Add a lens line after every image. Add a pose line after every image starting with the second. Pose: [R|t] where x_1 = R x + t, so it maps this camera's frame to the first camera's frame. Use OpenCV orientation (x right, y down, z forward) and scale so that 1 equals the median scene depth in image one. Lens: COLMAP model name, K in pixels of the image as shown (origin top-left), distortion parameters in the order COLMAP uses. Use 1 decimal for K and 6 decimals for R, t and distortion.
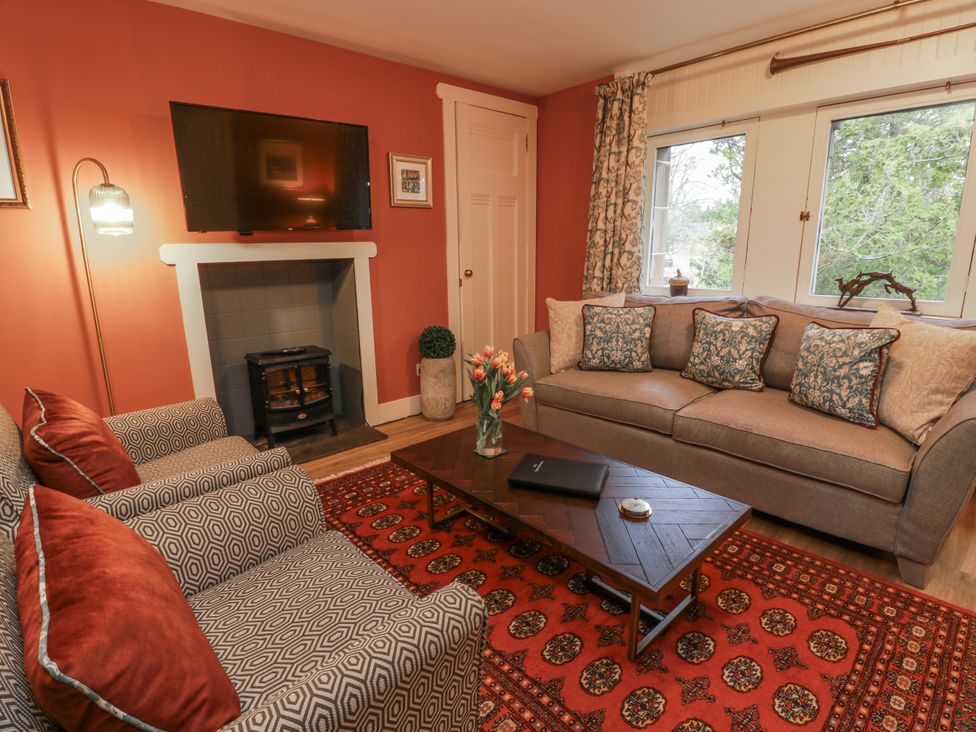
lens RADIAL K [[503.6, 0, 486.2], [0, 503.6, 364.5], [0, 0, 1]] dist [-0.003572, -0.008726]
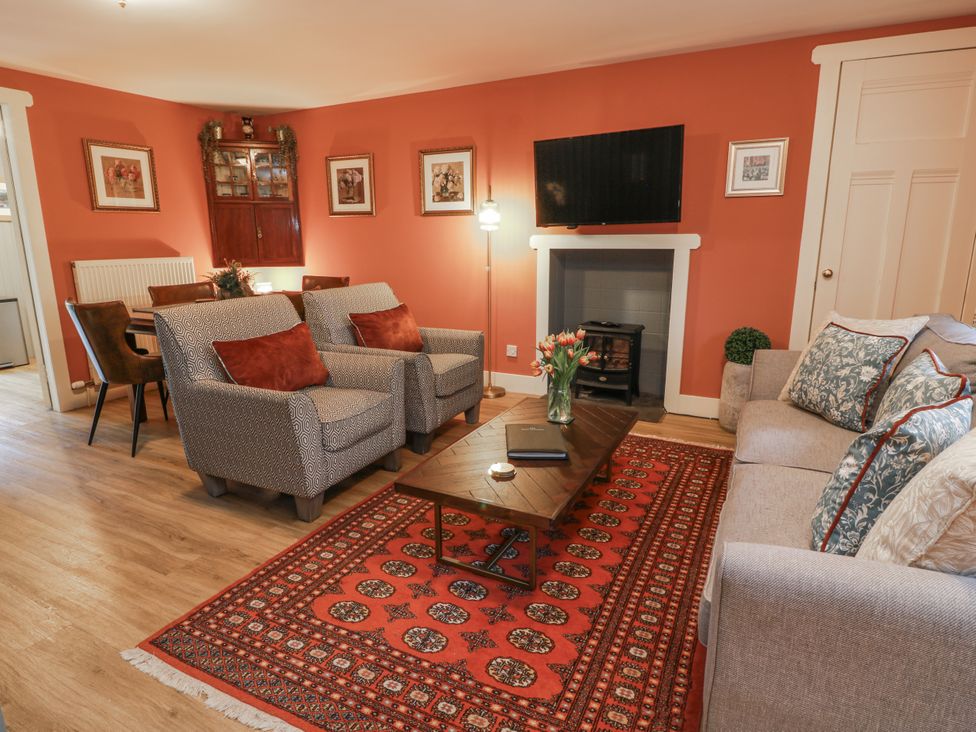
lens RADIAL K [[559.7, 0, 492.4], [0, 559.7, 361.0], [0, 0, 1]] dist [-0.001818, -0.000683]
pose [[0.356357, 0.214650, -0.909360, 0.769509], [-0.217593, 0.965560, 0.142646, -0.073380], [0.908660, 0.147037, 0.390790, 0.241545]]
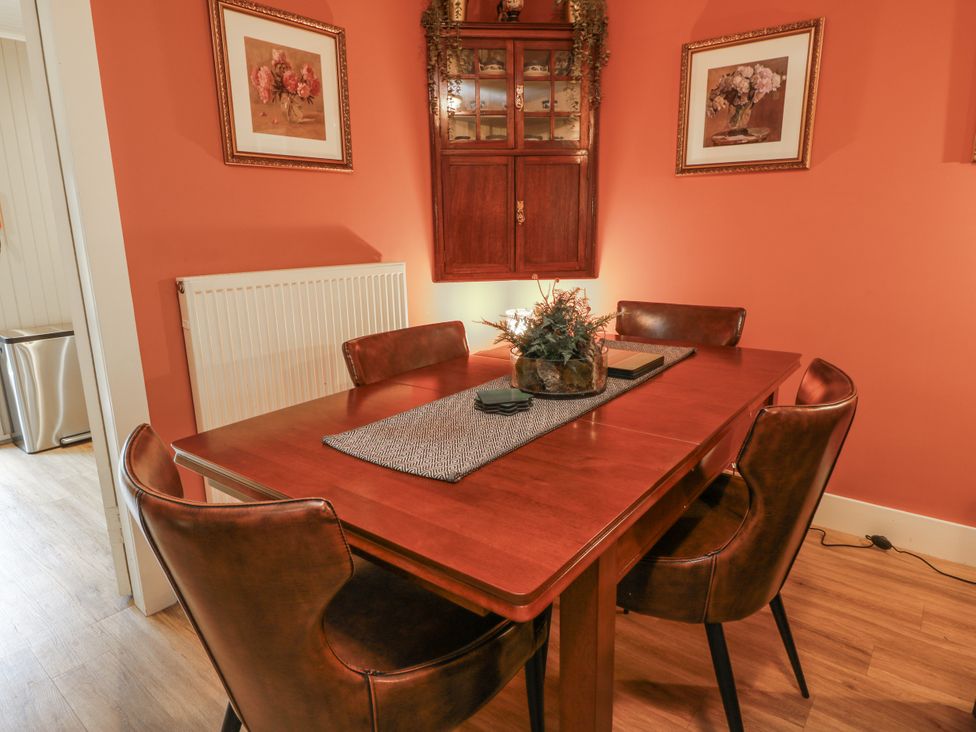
lens RADIAL K [[588.4, 0, 491.7], [0, 588.4, 364.1], [0, 0, 1]] dist [-0.010396, -0.003591]
pose [[0.168410, 0.231970, -0.958033, -0.214710], [-0.217166, 0.956766, 0.193488, 0.004591], [0.961497, 0.175467, 0.211505, 0.010643]]
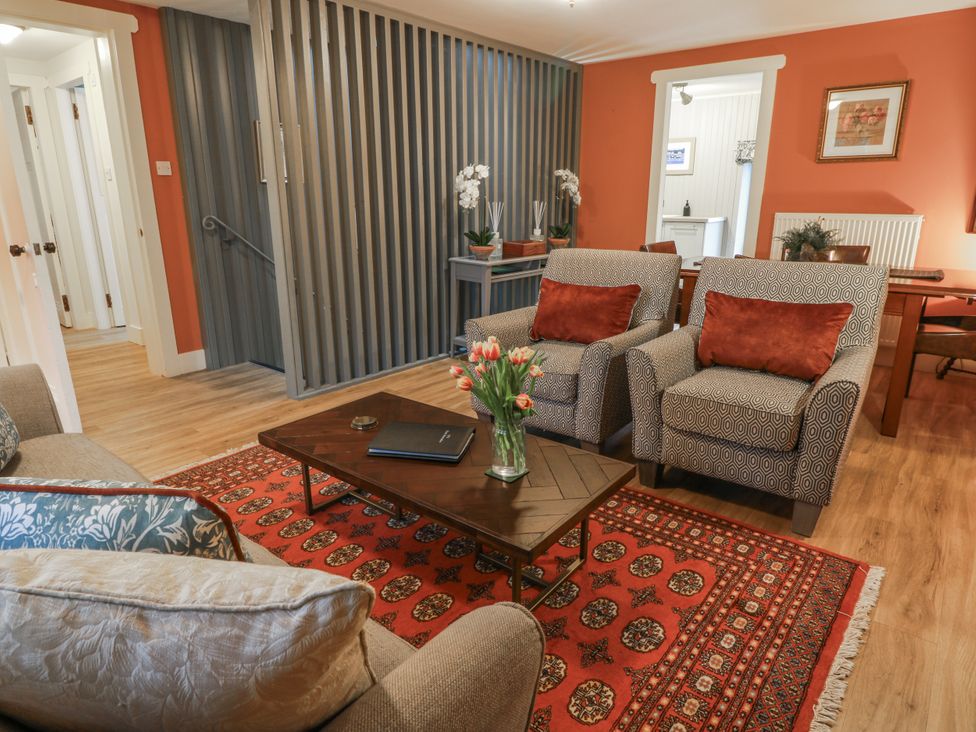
lens RADIAL K [[588.4, 0, 491.9], [0, 588.4, 361.5], [0, 0, 1]] dist [-0.010396, -0.003591]
pose [[-0.988981, 0.050635, -0.139116, 0.085354], [-0.022296, 0.878030, 0.478087, -0.261922], [0.146356, 0.475920, -0.867225, 1.199352]]
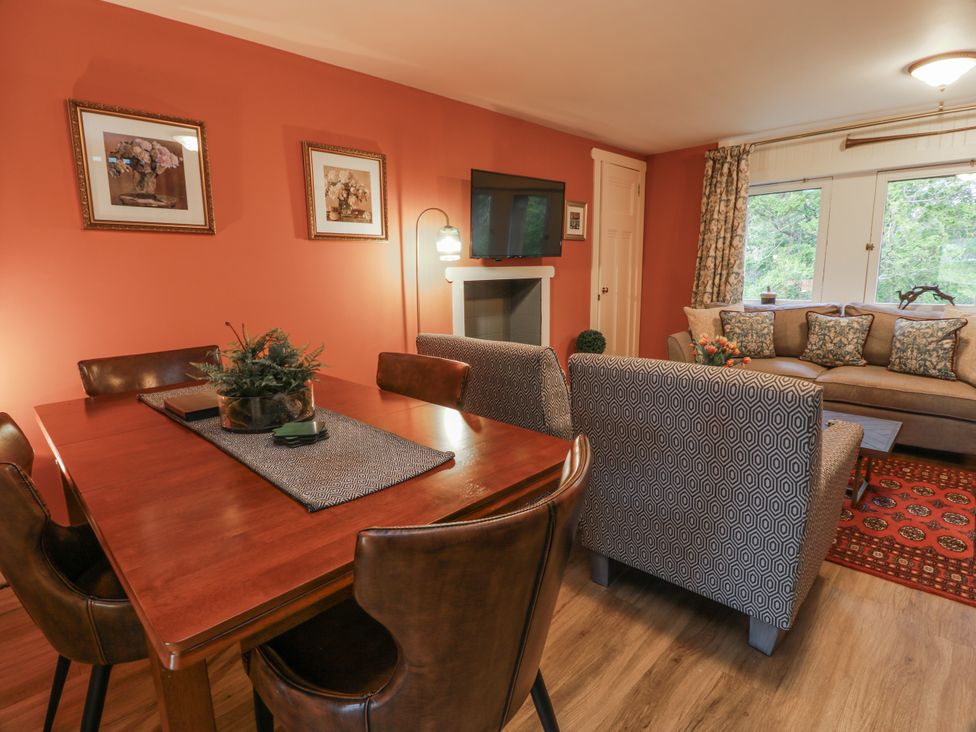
lens RADIAL K [[503.6, 0, 488.2], [0, 503.6, 363.4], [0, 0, 1]] dist [-0.003572, -0.008726]
pose [[0.998424, -0.013413, 0.054497, -0.511131], [0.016250, 0.998517, -0.051952, 0.084579], [-0.053720, 0.052756, 0.997161, -0.321340]]
